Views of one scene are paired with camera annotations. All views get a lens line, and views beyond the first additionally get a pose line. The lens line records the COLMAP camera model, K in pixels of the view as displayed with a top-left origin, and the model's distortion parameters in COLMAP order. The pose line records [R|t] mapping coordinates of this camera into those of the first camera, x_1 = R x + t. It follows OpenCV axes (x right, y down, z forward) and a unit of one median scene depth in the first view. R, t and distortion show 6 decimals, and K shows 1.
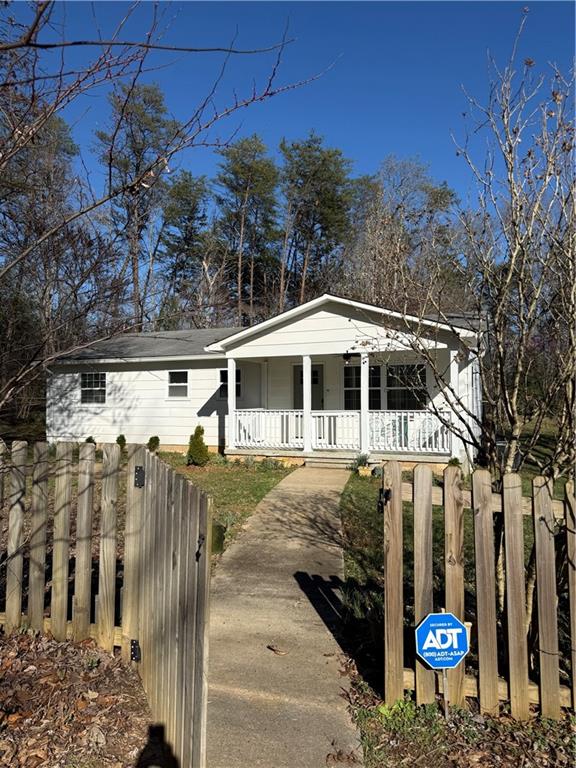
lens RADIAL K [[547.5, 0, 288.1], [0, 547.5, 378.3], [0, 0, 1]] dist [0.000644, -0.023359]
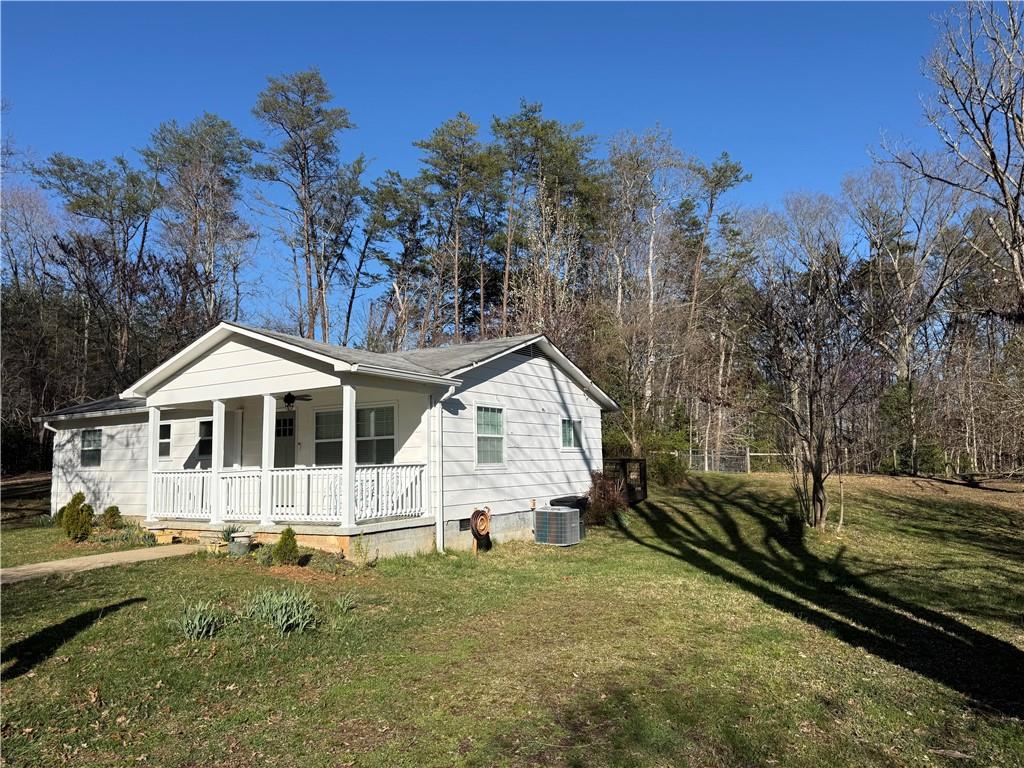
lens RADIAL K [[730.0, 0, 511.7], [0, 730.0, 390.2], [0, 0, 1]] dist [0.000644, -0.023359]
pose [[0.988618, -0.037197, -0.145779, 0.473610], [0.029079, 0.997926, -0.057429, 0.013795], [0.147613, 0.052536, 0.987649, 0.023079]]
